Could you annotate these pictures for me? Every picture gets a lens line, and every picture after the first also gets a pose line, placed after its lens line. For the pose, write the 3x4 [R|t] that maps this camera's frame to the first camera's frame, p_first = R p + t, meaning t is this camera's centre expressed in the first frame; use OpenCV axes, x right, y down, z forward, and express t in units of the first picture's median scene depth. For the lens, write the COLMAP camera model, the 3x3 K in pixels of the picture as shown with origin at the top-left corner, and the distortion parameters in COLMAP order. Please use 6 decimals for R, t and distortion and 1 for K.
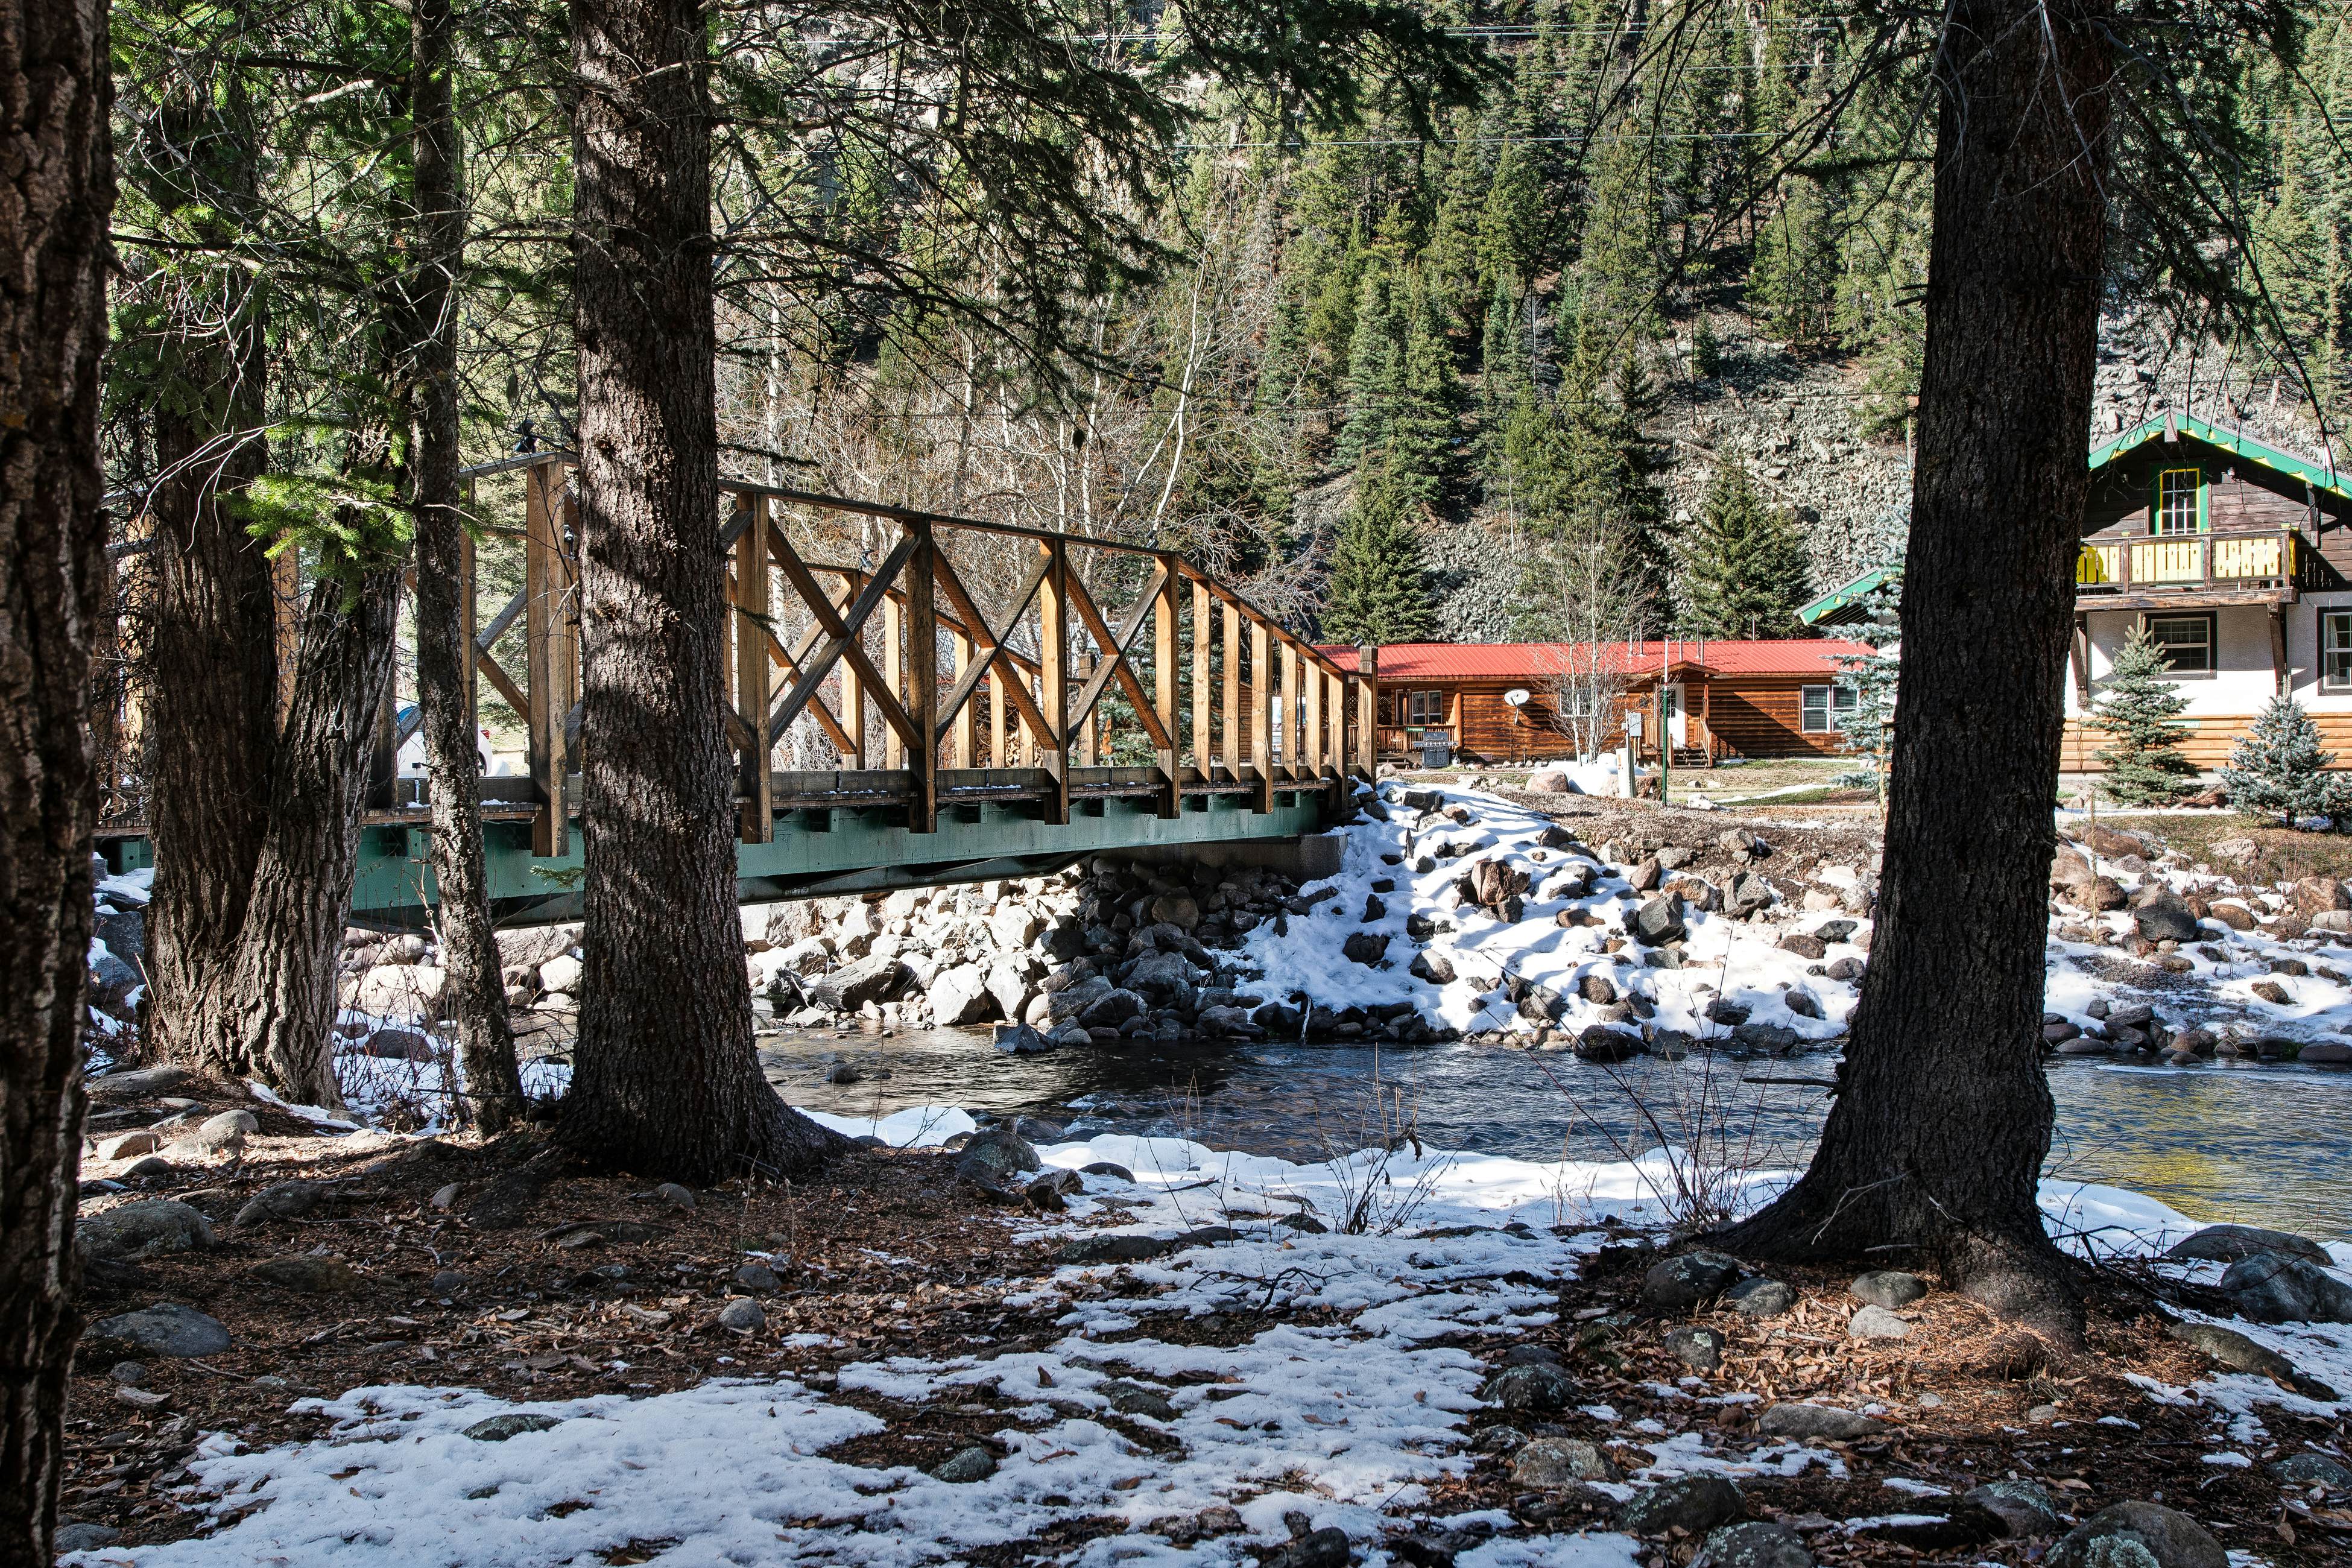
lens RADIAL K [[1692.0, 0, 1187.1], [0, 1692.0, 818.3], [0, 0, 1]] dist [-0.007094, -0.004406]
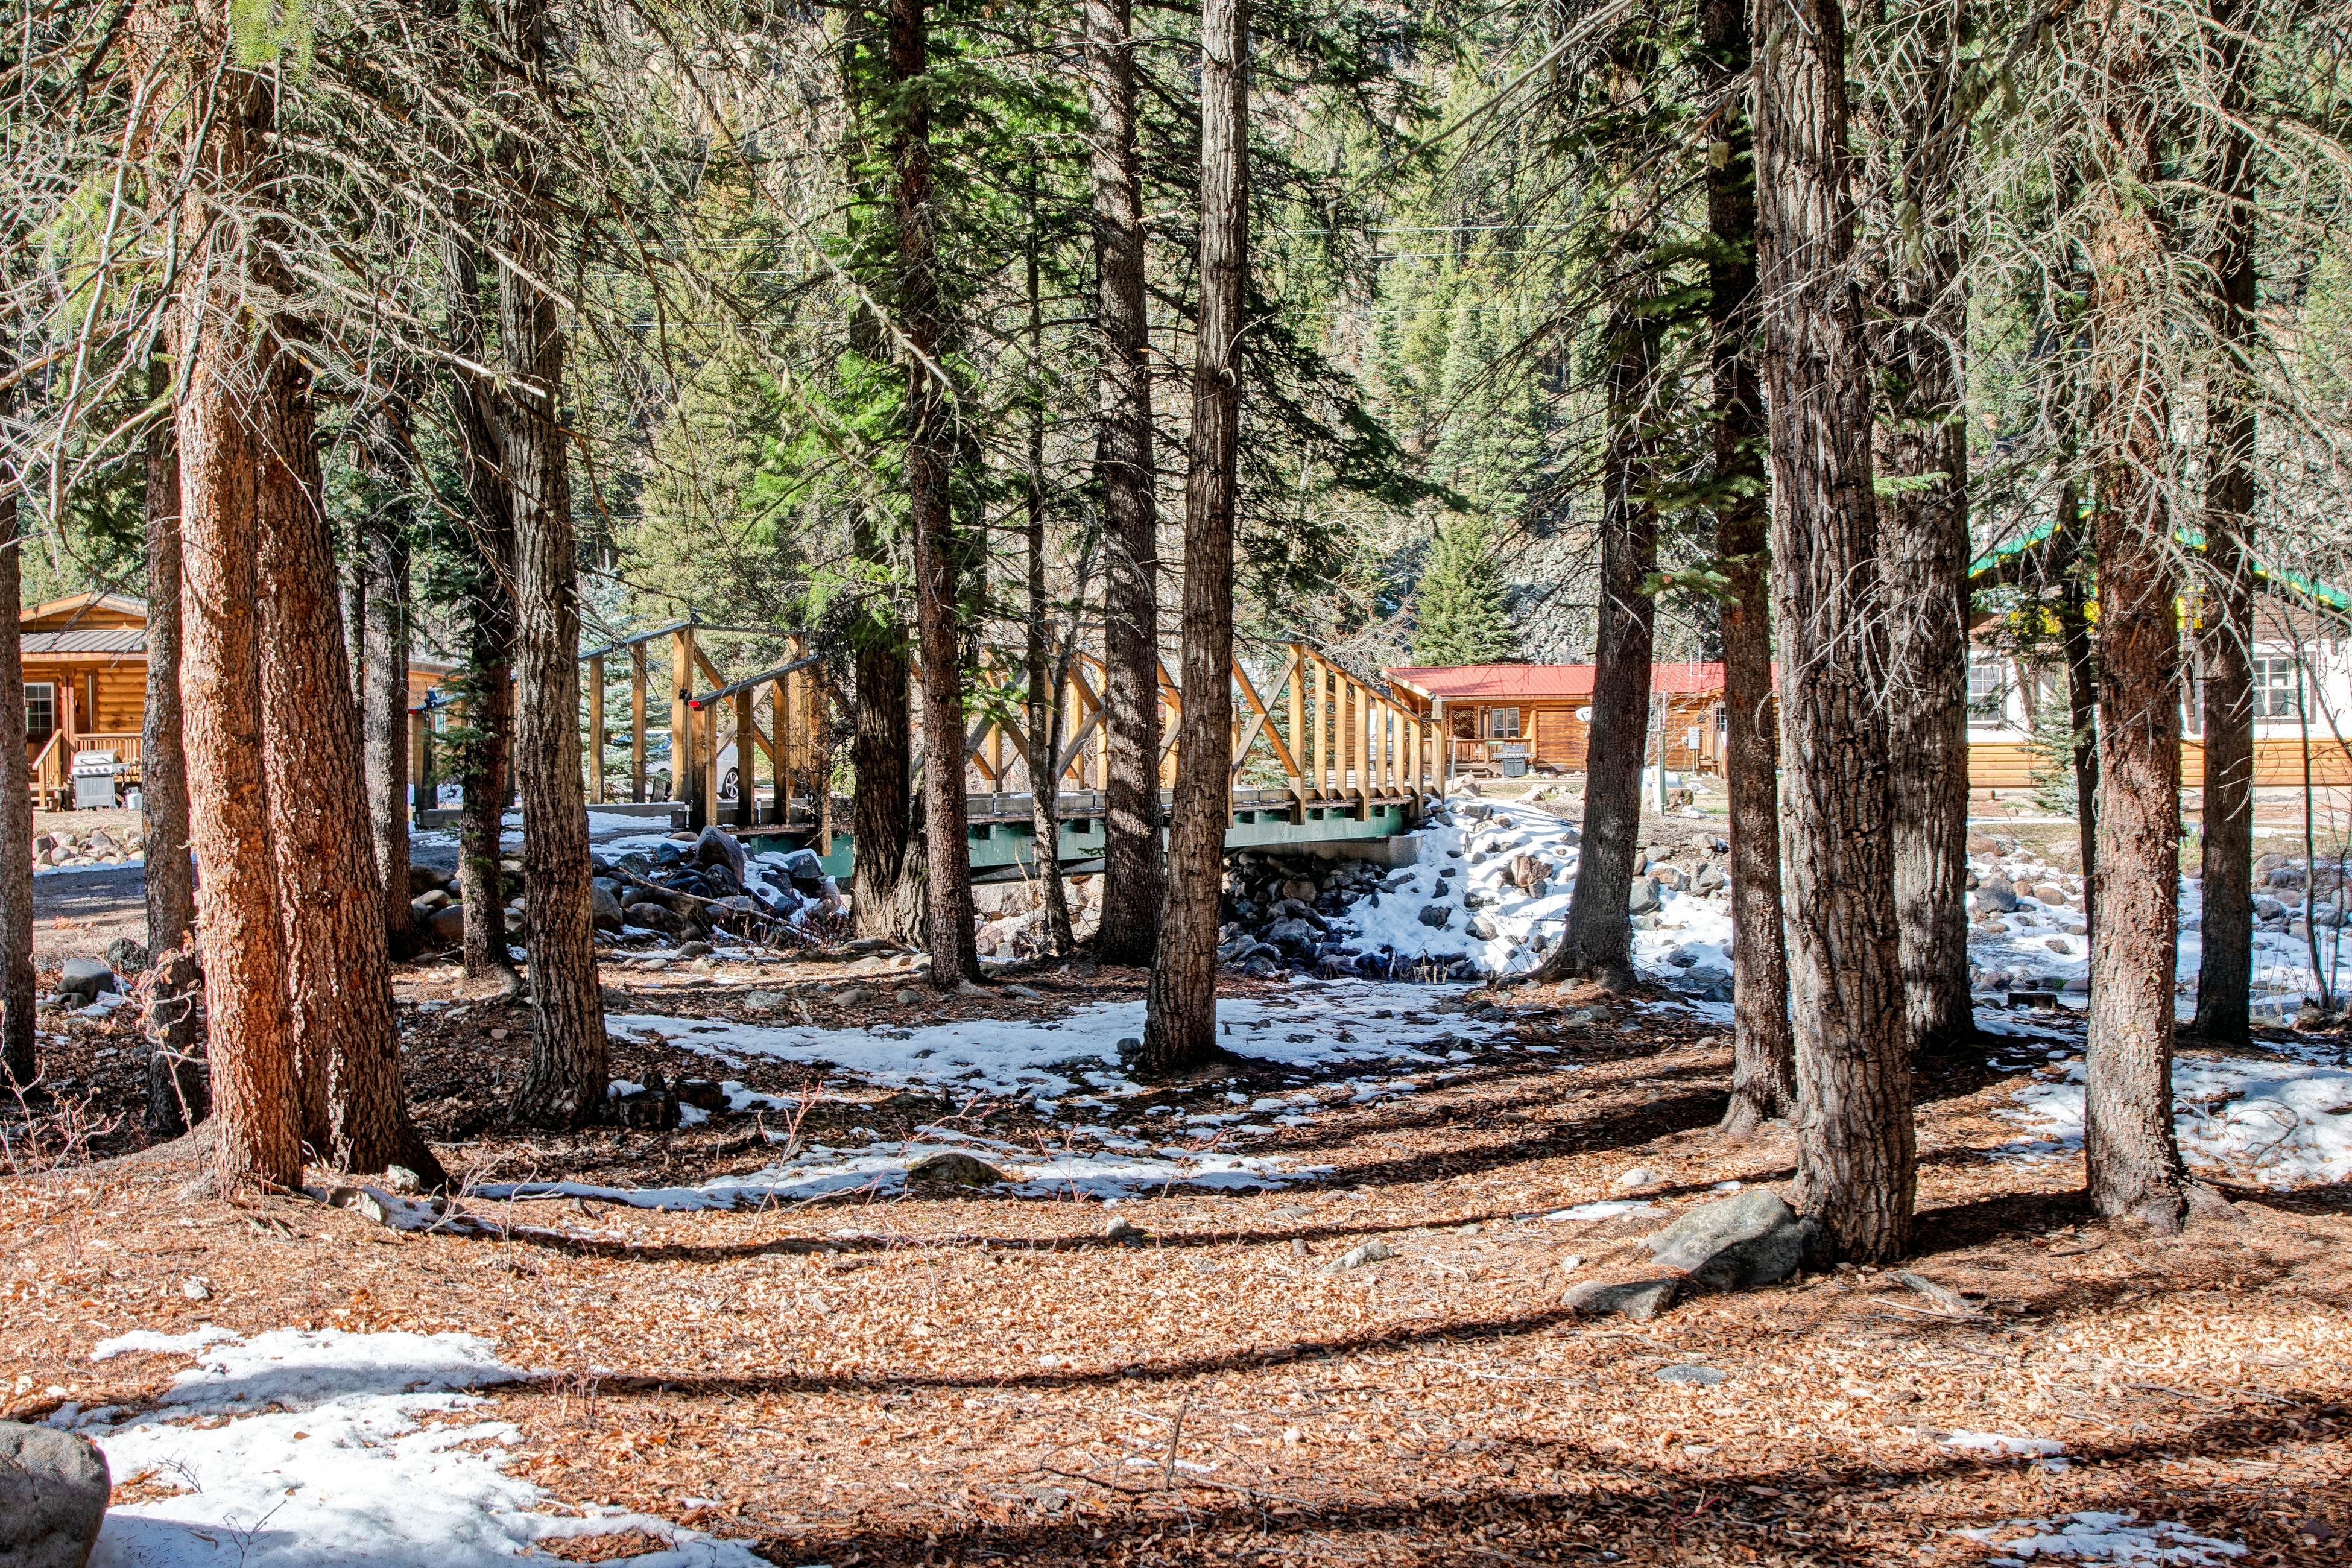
lens RADIAL K [[1692.0, 0, 1187.1], [0, 1692.0, 818.3], [0, 0, 1]] dist [-0.007094, -0.004406]
pose [[0.998491, 0.002243, -0.054877, -0.023767], [-0.002278, 0.999997, -0.000568, -0.004017], [0.054876, 0.000692, 0.998493, -0.423290]]
